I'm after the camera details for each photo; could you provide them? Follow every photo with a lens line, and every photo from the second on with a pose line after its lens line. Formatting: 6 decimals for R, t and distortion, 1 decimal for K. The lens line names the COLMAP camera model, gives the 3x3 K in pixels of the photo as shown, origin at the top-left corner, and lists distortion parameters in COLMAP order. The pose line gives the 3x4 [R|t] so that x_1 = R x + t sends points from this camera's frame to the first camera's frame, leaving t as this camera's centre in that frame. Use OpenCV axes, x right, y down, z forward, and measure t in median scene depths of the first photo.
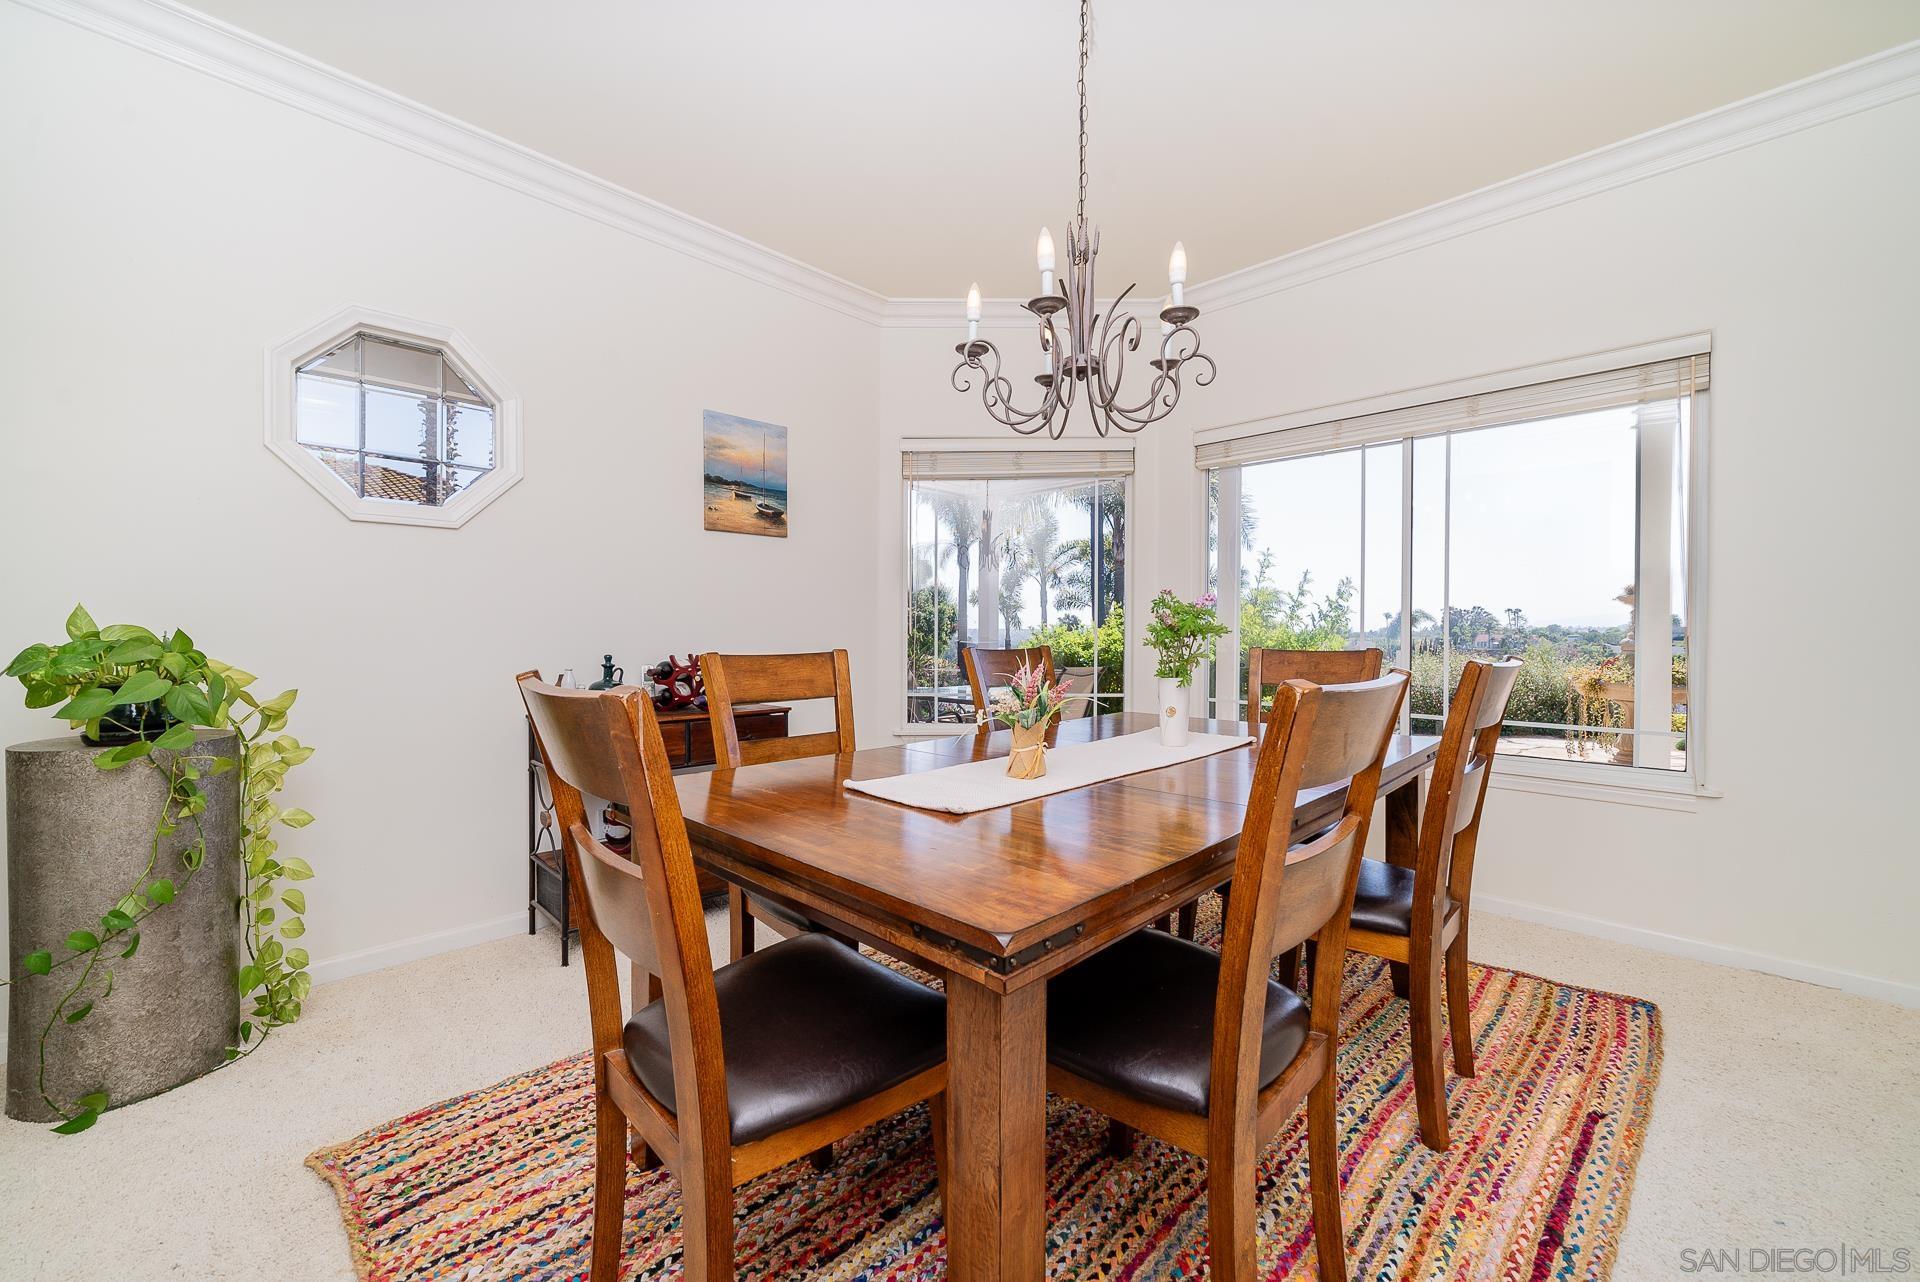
lens RADIAL K [[778.8, 0, 961.4], [0, 778.8, 644.6], [0, 0, 1]] dist [0.002312, 0.000064]
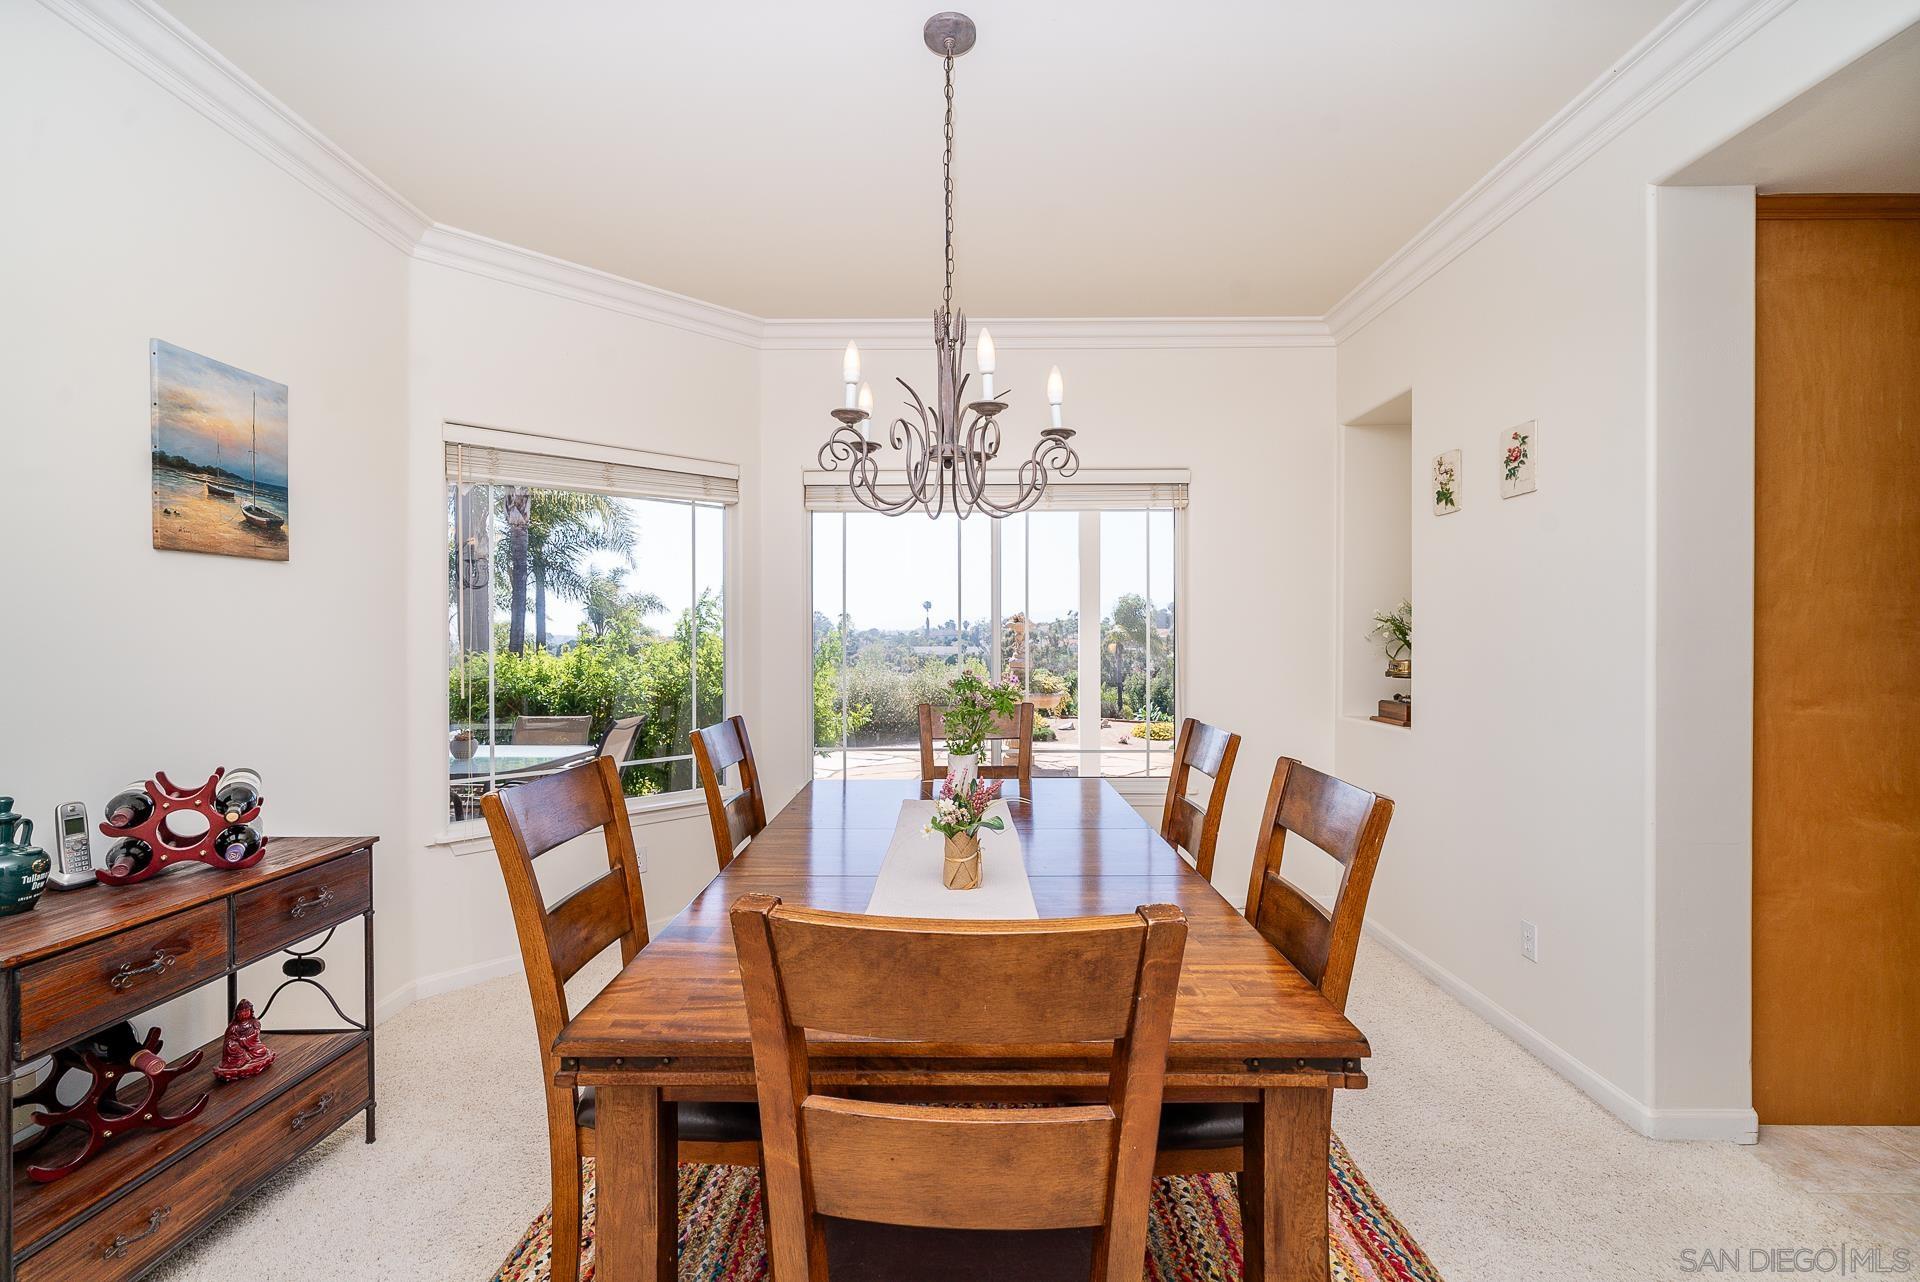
lens RADIAL K [[883.9, 0, 962.9], [0, 883.9, 634.9], [0, 0, 1]] dist [0.005539, 0.000429]
pose [[0.702082, -0.006731, 0.712064, -0.363172], [0.012504, 0.999918, -0.002877, -0.072005], [-0.711986, 0.010923, 0.702108, 0.117923]]
